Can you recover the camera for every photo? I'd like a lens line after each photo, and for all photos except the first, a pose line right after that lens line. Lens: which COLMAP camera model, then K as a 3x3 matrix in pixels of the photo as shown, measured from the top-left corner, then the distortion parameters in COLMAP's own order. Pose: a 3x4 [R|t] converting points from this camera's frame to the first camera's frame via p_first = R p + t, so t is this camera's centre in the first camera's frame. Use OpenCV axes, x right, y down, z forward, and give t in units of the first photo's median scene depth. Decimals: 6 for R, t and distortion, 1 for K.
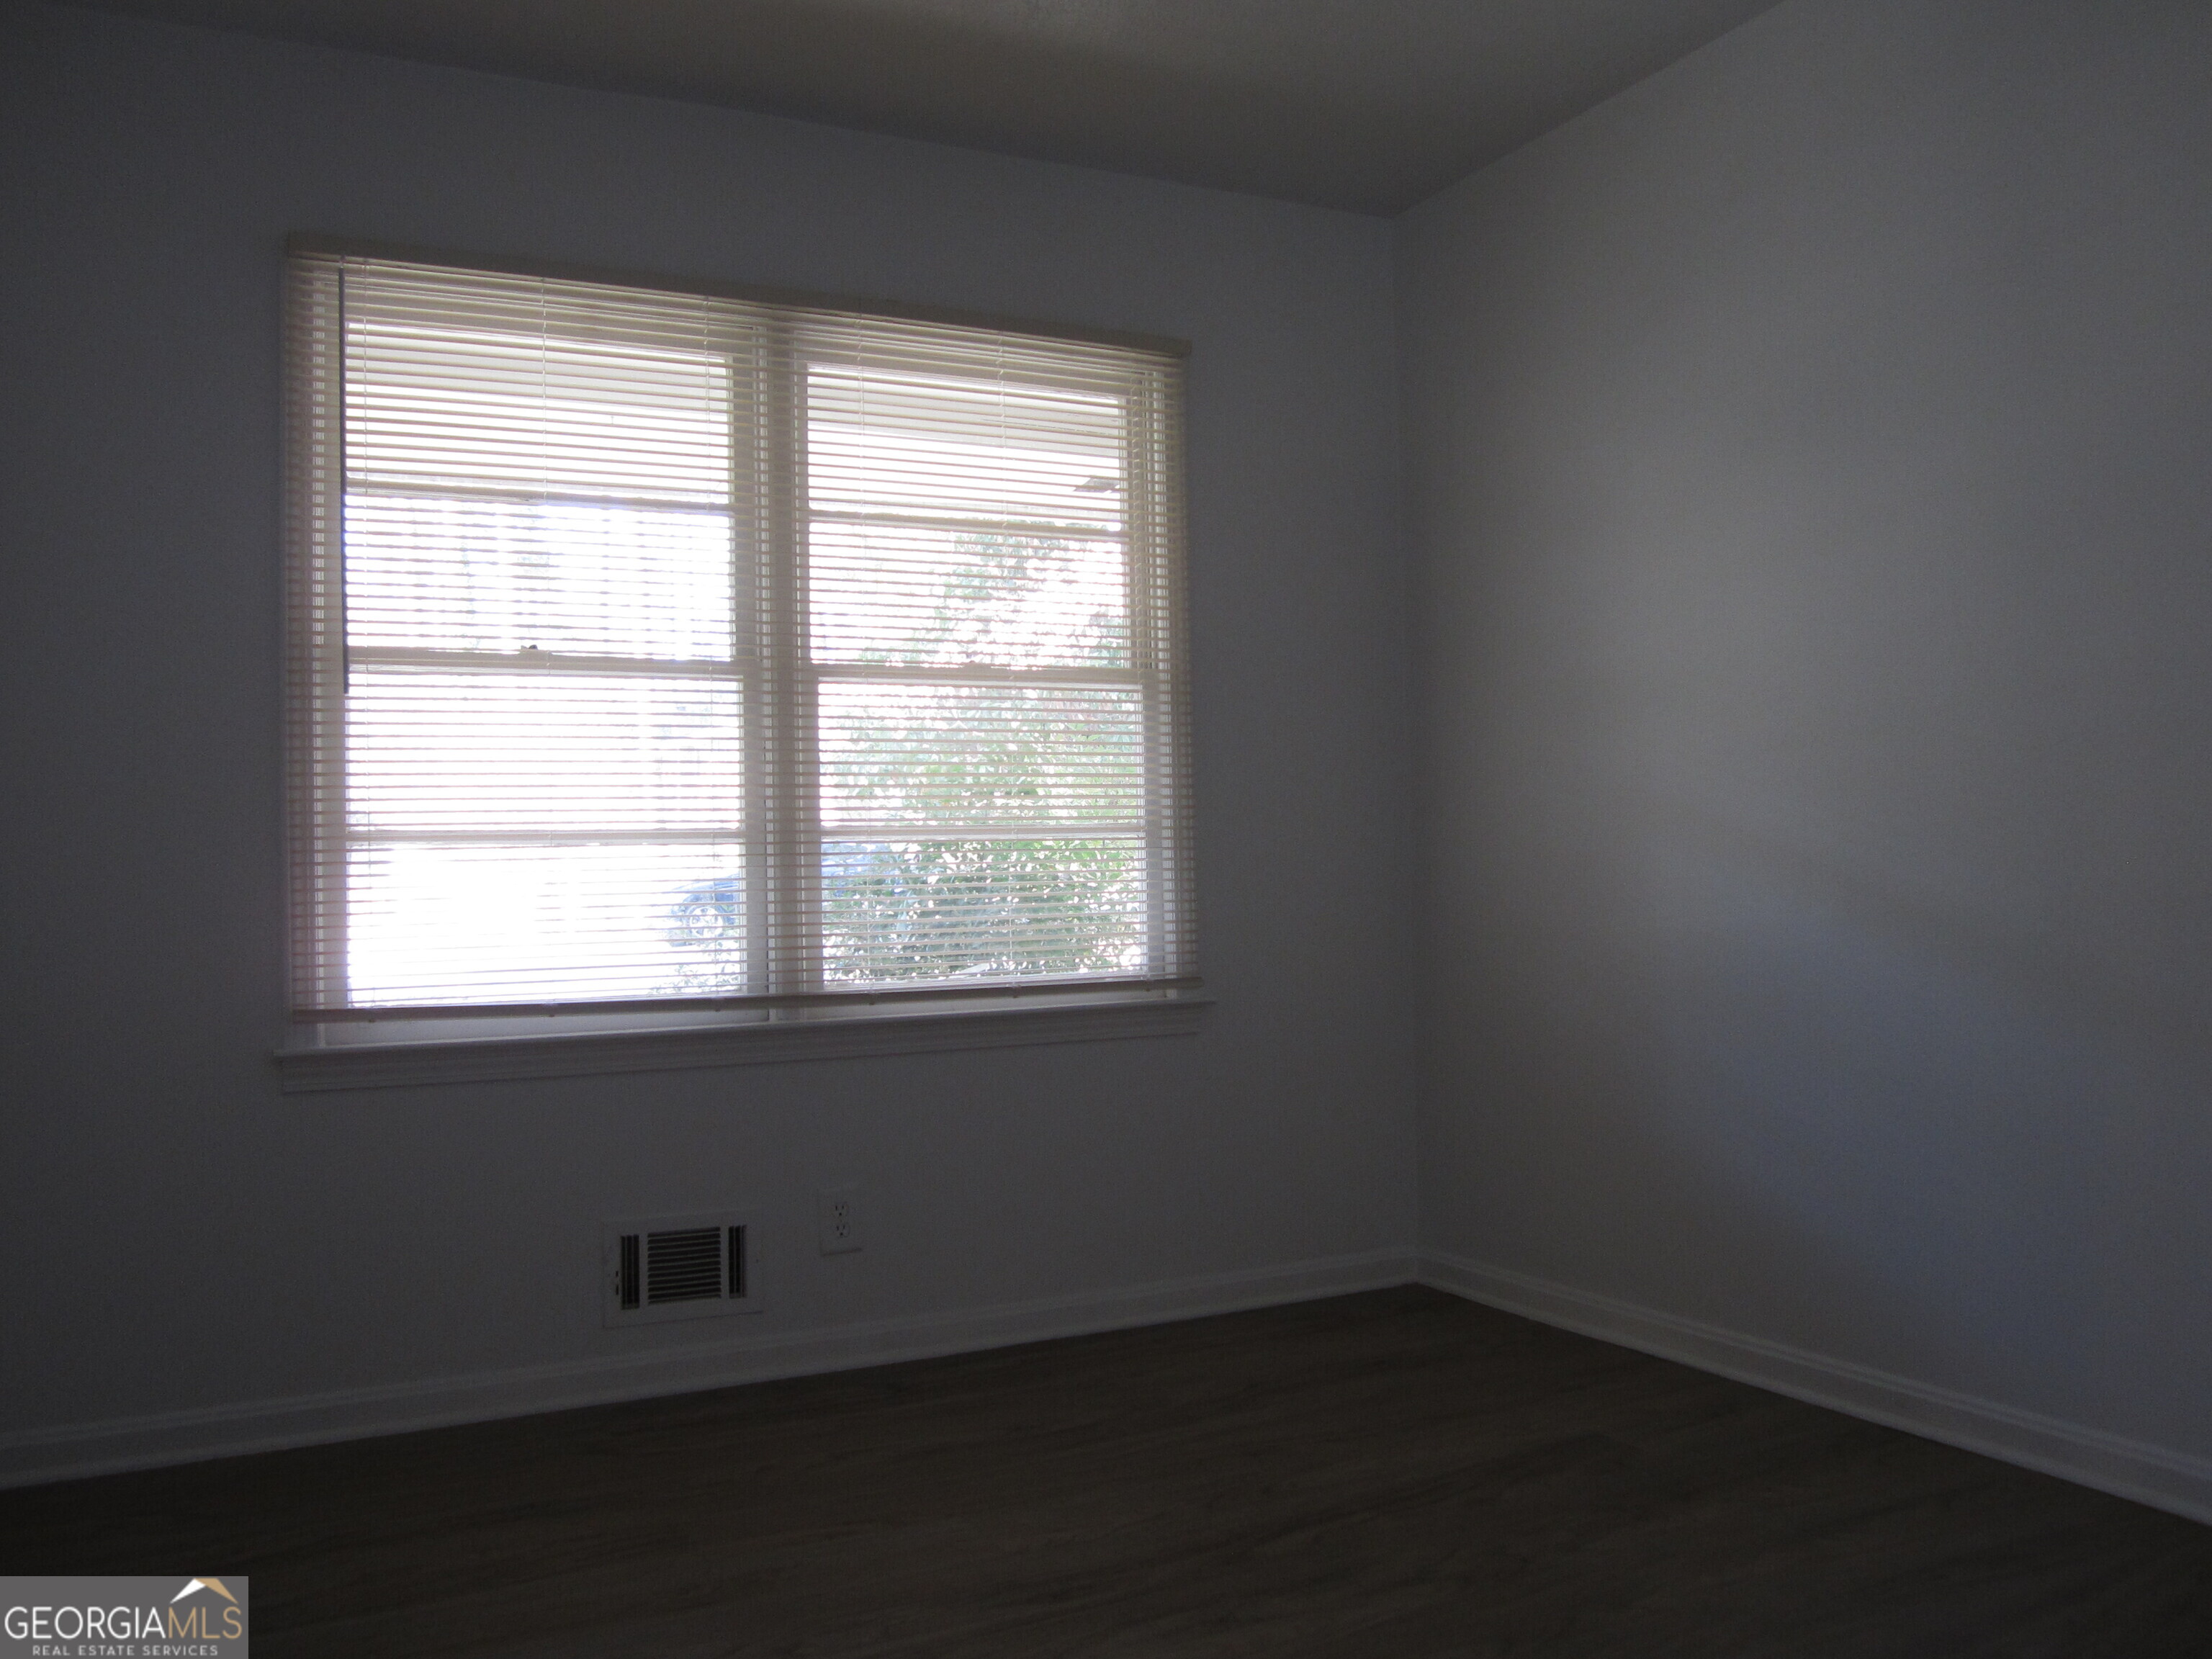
lens RADIAL K [[1812.7, 0, 1112.9], [0, 1812.7, 831.2], [0, 0, 1]] dist [-0.050310, 0.010924]
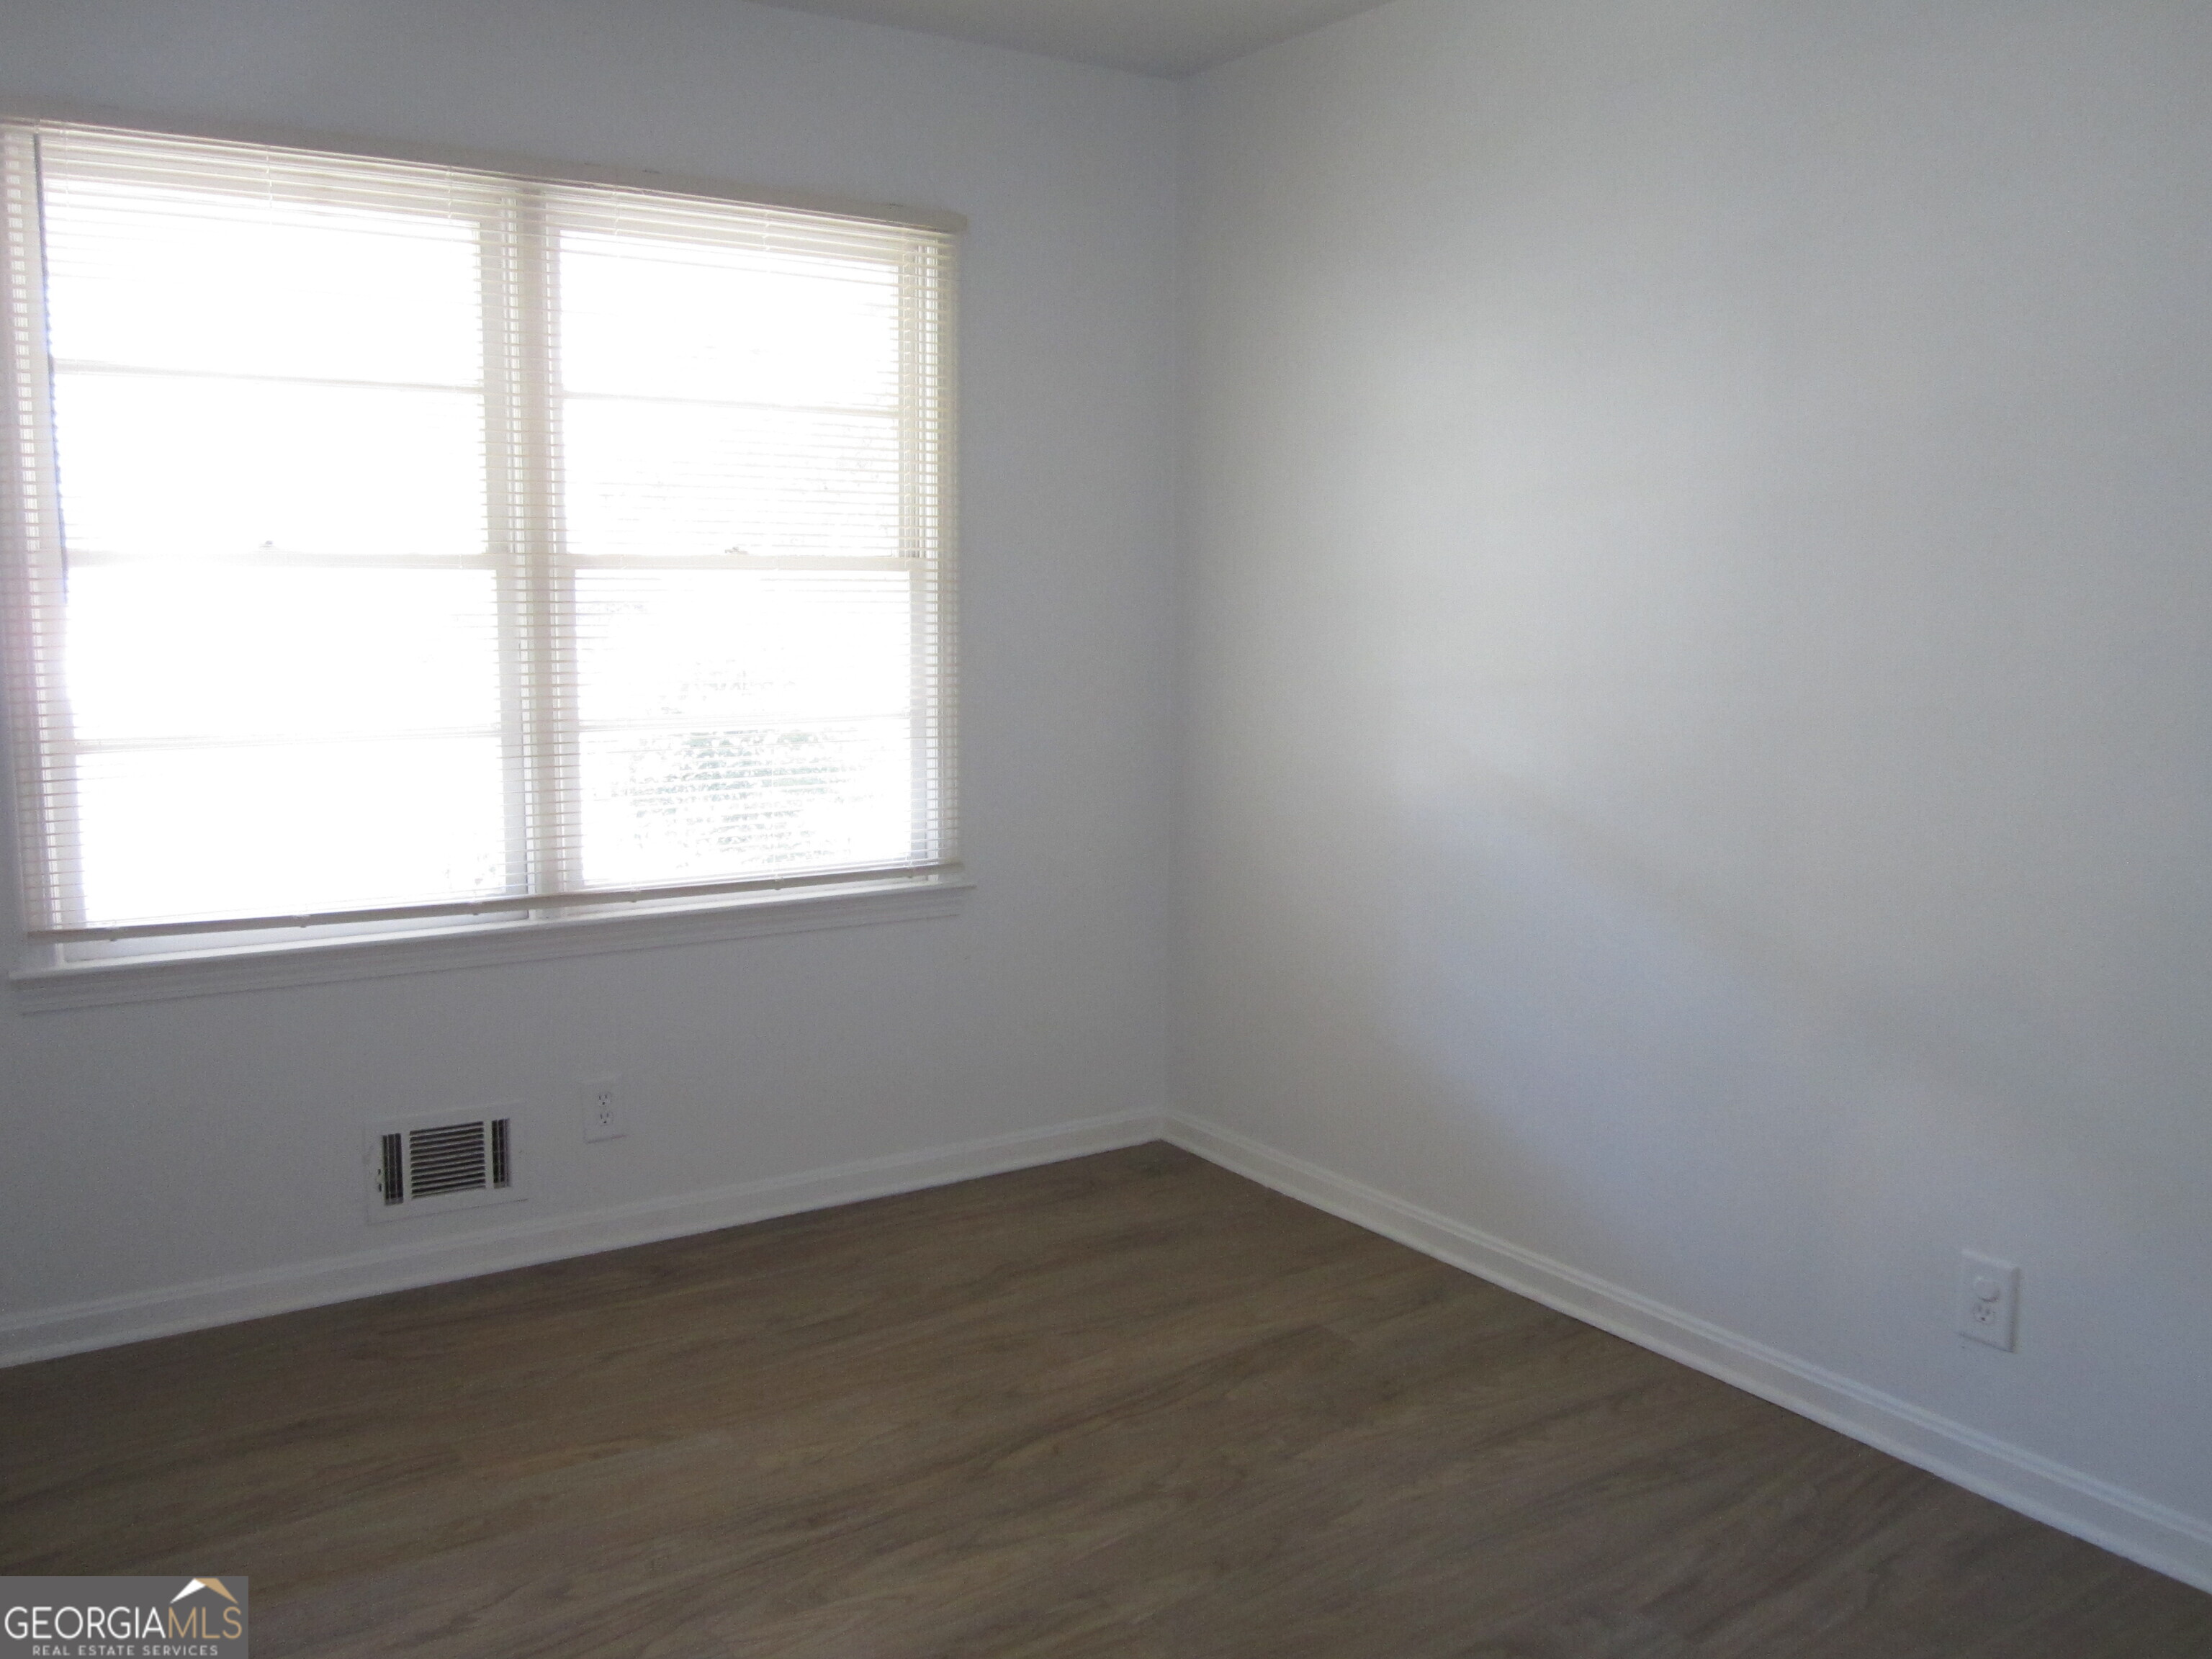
lens RADIAL K [[1812.7, 0, 1112.9], [0, 1812.7, 831.2], [0, 0, 1]] dist [-0.050310, 0.010924]
pose [[0.991790, 0.013967, 0.127113, 0.002993], [-0.034424, 0.986485, 0.160197, -0.114880], [-0.123158, -0.163257, 0.978866, -0.008990]]
